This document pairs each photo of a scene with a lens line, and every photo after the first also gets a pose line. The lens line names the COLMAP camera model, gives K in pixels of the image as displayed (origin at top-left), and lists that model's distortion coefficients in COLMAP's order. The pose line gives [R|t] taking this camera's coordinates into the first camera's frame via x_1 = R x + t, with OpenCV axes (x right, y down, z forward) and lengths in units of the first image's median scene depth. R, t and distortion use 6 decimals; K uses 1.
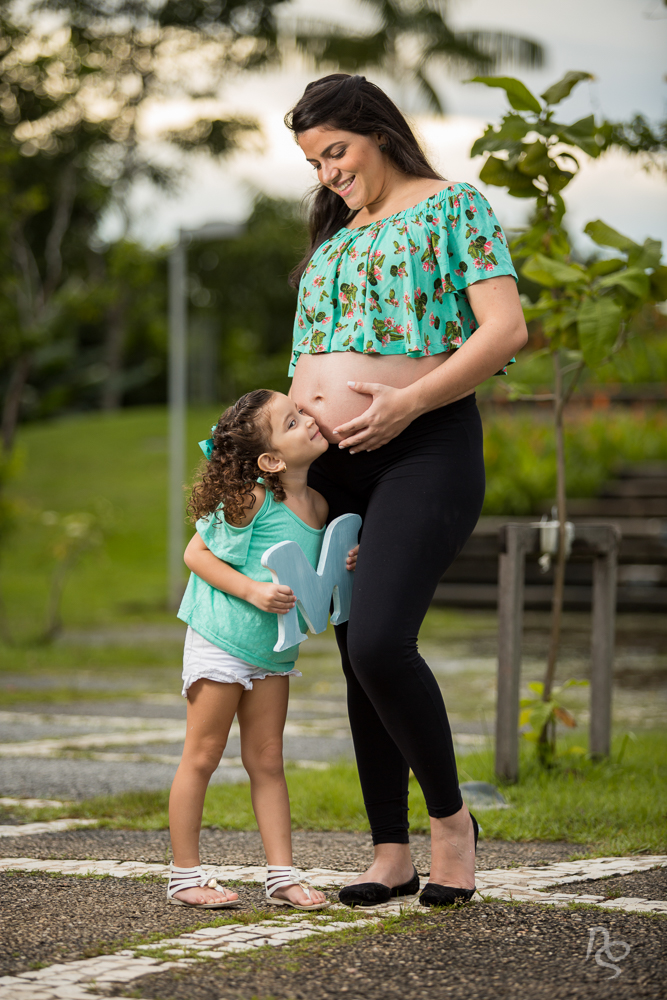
lens RADIAL K [[3759.0, 0, 332.0], [0, 3759.0, 497.0], [0, 0, 1]] dist [0.518672, 0.000000]
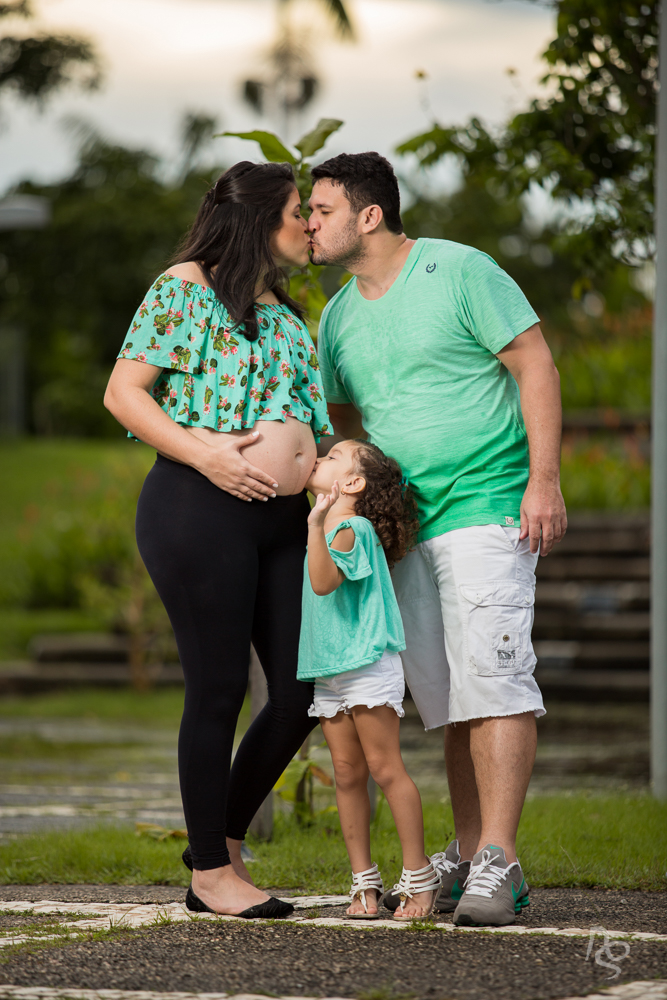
lens RADIAL K [[5715.6, 0, 335.1], [0, 5715.6, 504.3], [0, 0, 1]] dist [0.857965, 0.000000]
pose [[0.999831, 0.006757, 0.017091, 0.040730], [-0.006607, 0.999939, -0.008826, 0.001240], [-0.017150, 0.008711, 0.999815, -0.506206]]
